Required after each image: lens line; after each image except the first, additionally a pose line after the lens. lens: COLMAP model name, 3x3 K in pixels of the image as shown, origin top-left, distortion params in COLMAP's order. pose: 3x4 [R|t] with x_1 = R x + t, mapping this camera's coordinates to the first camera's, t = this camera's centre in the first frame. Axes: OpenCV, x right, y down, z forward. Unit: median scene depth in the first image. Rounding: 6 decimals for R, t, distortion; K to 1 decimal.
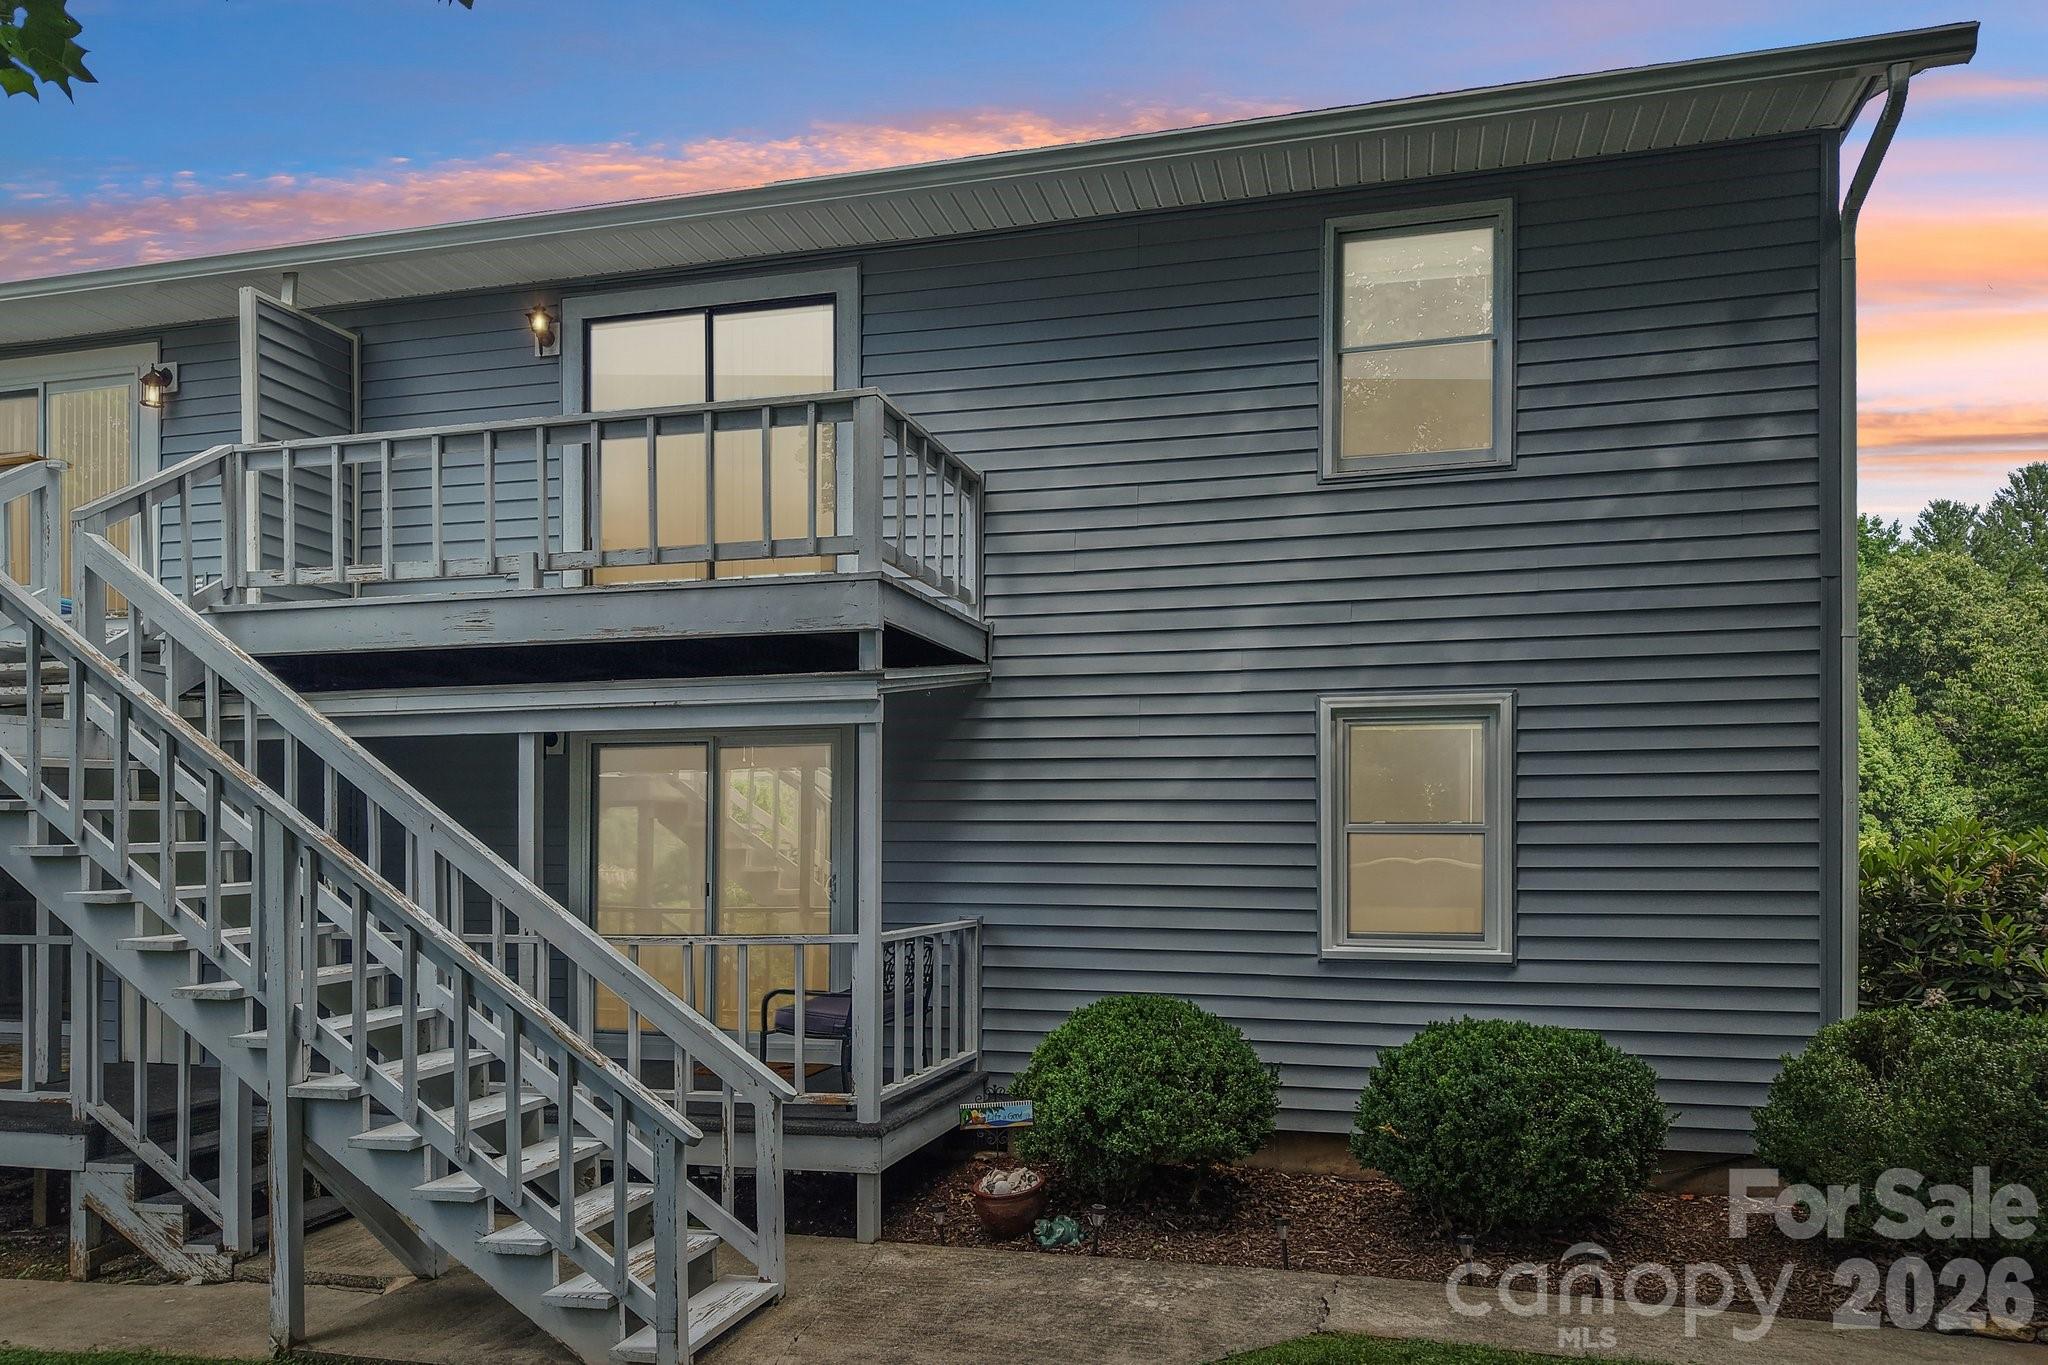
lens RADIAL K [[1441.3, 0, 1030.1], [0, 1441.3, 819.6], [0, 0, 1]] dist [0.041755, -0.061138]
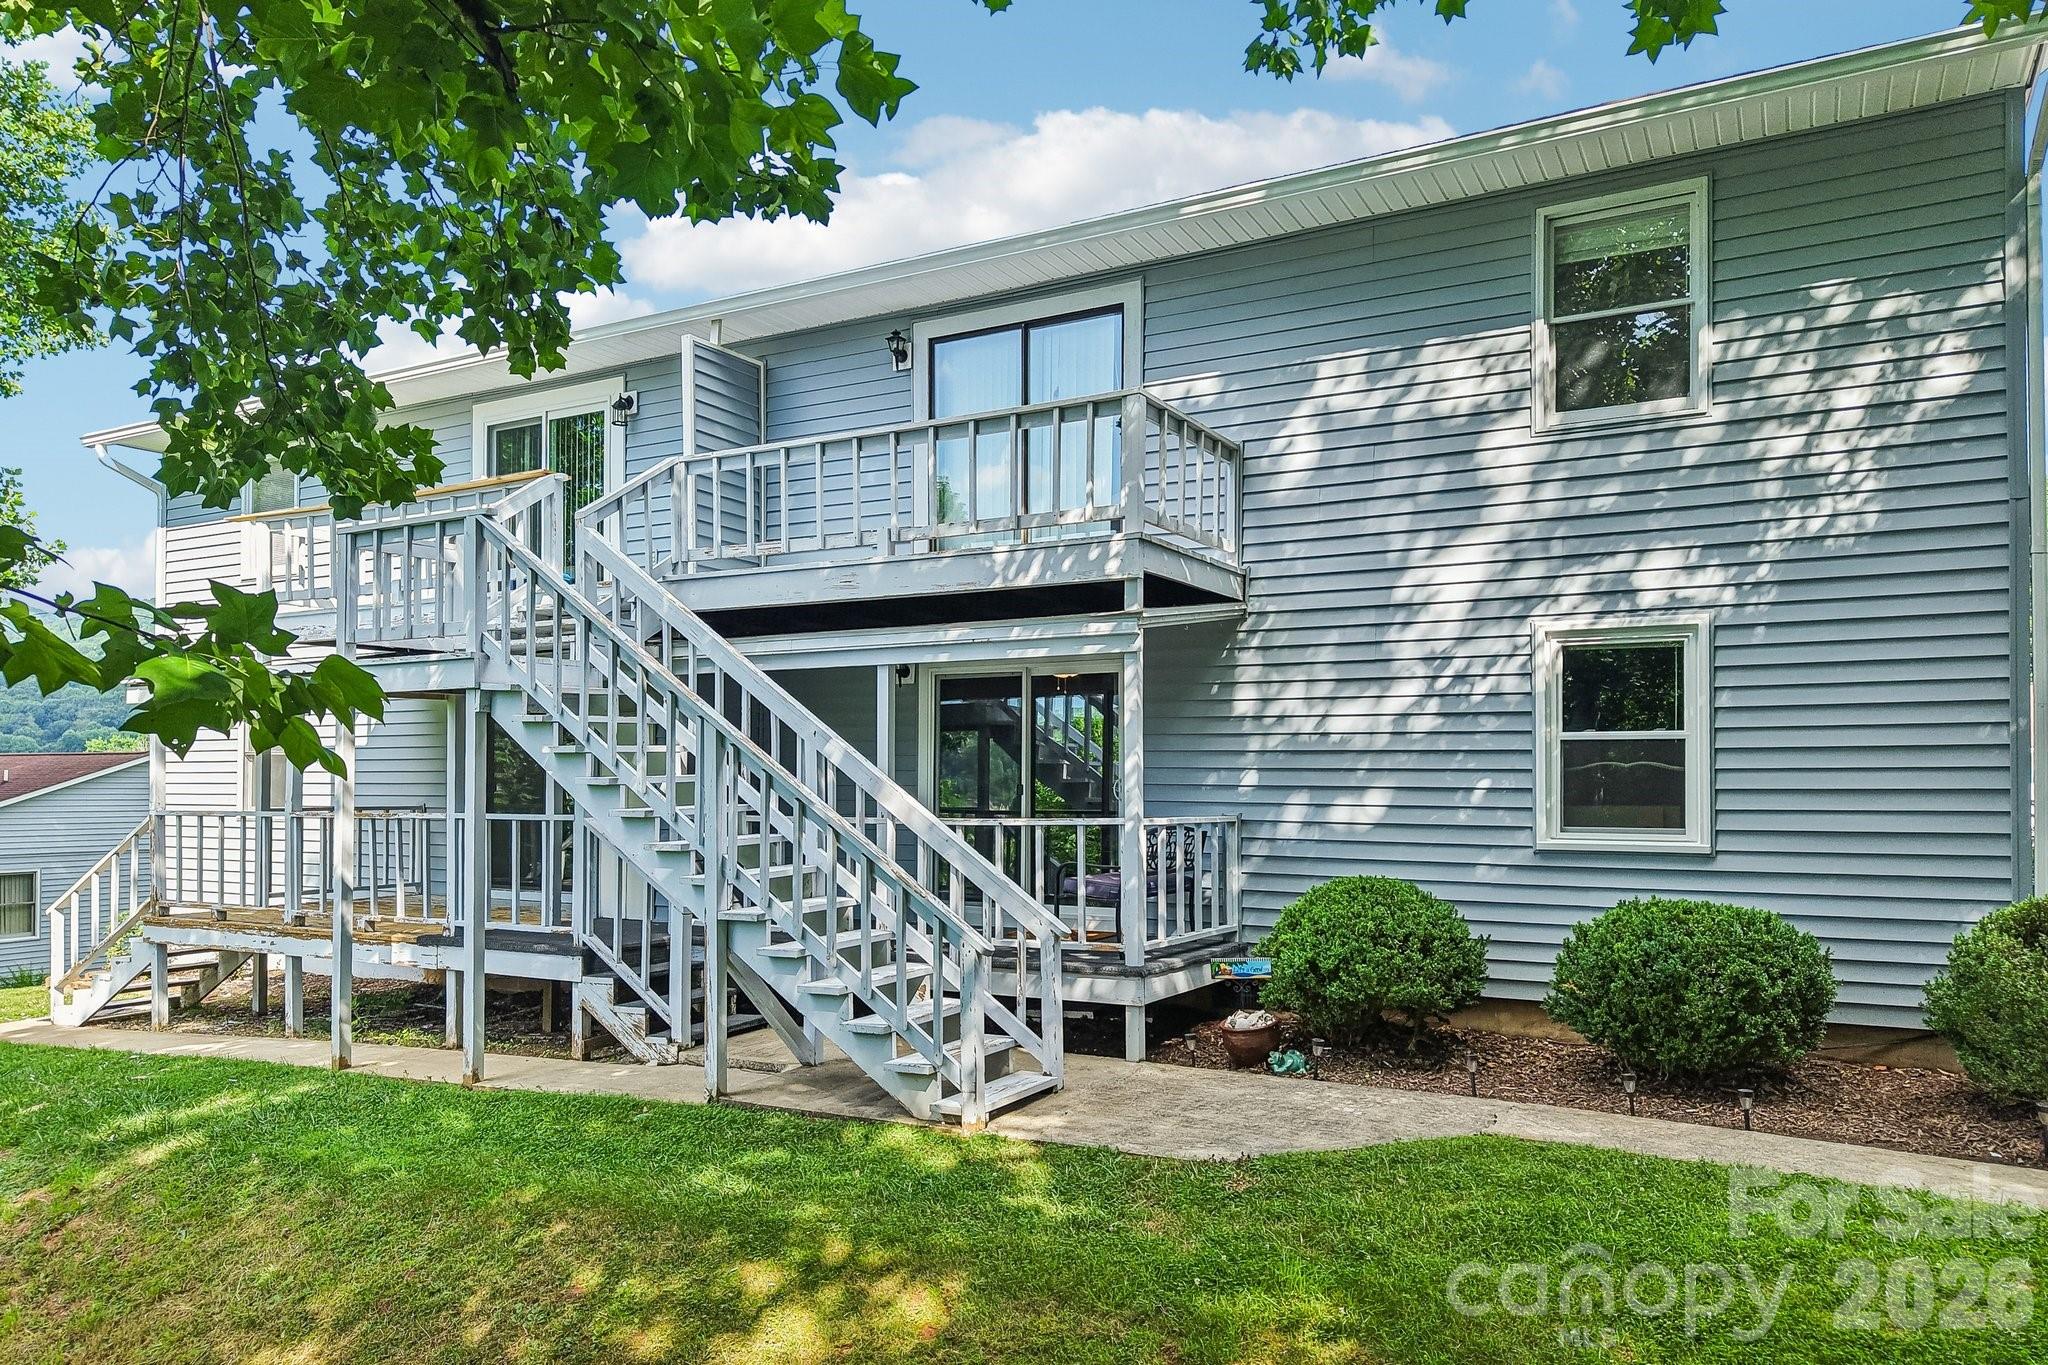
lens RADIAL K [[1425.2, 0, 1026.1], [0, 1425.2, 725.4], [0, 0, 1]] dist [0.034447, -0.001962]
pose [[0.968844, -0.007128, -0.247567, 0.106244], [0.001209, 0.999710, -0.024052, 0.028628], [0.247667, 0.023003, 0.968572, -0.235507]]
